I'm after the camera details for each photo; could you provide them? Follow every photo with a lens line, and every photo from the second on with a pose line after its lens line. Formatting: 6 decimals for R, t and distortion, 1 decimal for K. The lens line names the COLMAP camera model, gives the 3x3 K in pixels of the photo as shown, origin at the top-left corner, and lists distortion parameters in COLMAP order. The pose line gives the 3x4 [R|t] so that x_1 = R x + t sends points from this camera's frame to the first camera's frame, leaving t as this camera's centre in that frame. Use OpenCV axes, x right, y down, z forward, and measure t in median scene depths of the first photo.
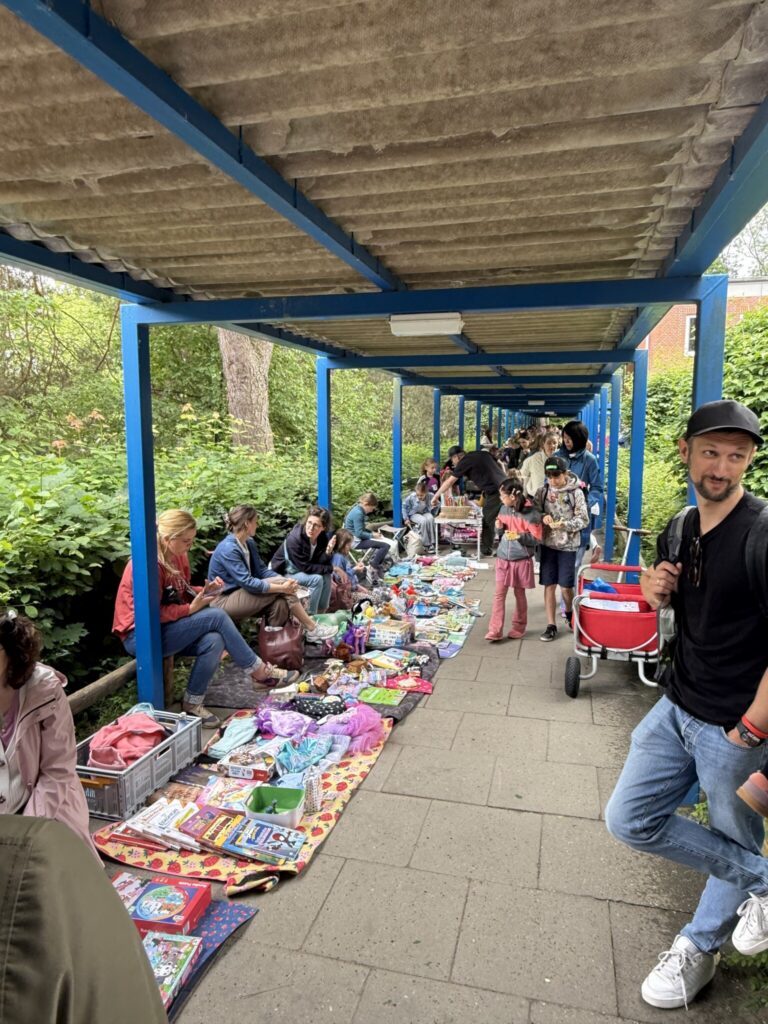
lens RADIAL K [[668.7, 0, 385.8], [0, 668.7, 507.5], [0, 0, 1]] dist [-0.007277, 0.008305]
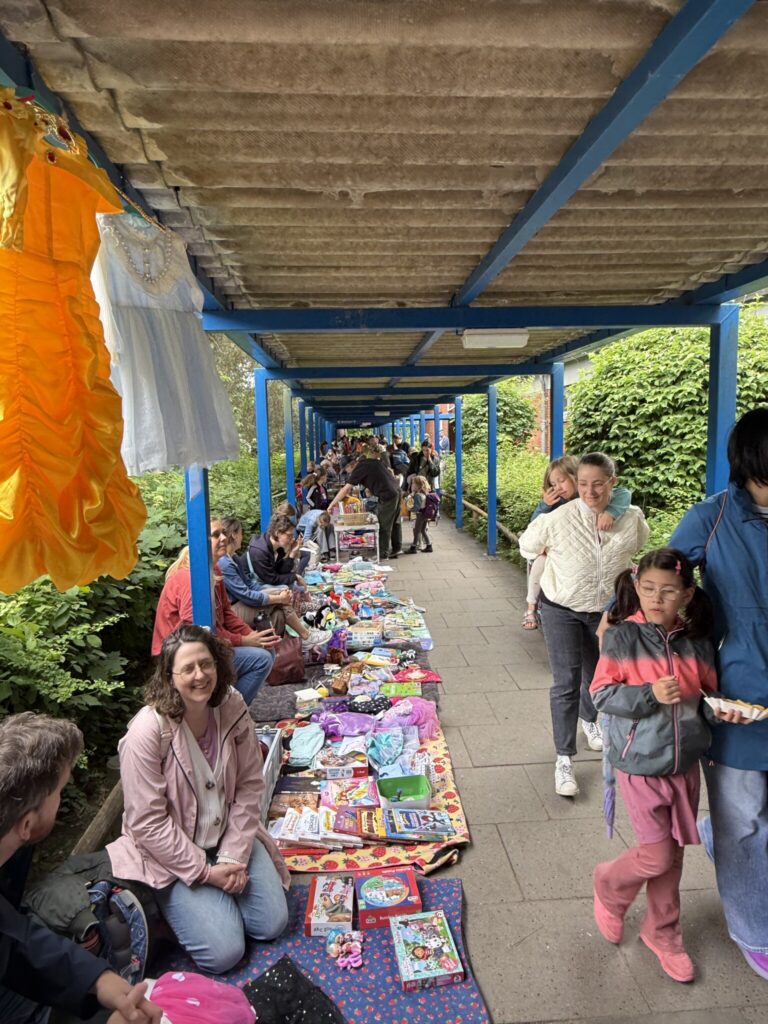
lens RADIAL K [[668.7, 0, 381.2], [0, 668.7, 515.5], [0, 0, 1]] dist [-0.007277, 0.008305]
pose [[0.951060, -0.058456, 0.303428, -0.427050], [0.060921, 0.998142, 0.001345, 0.006522], [-0.302943, 0.017206, 0.952853, 0.003437]]
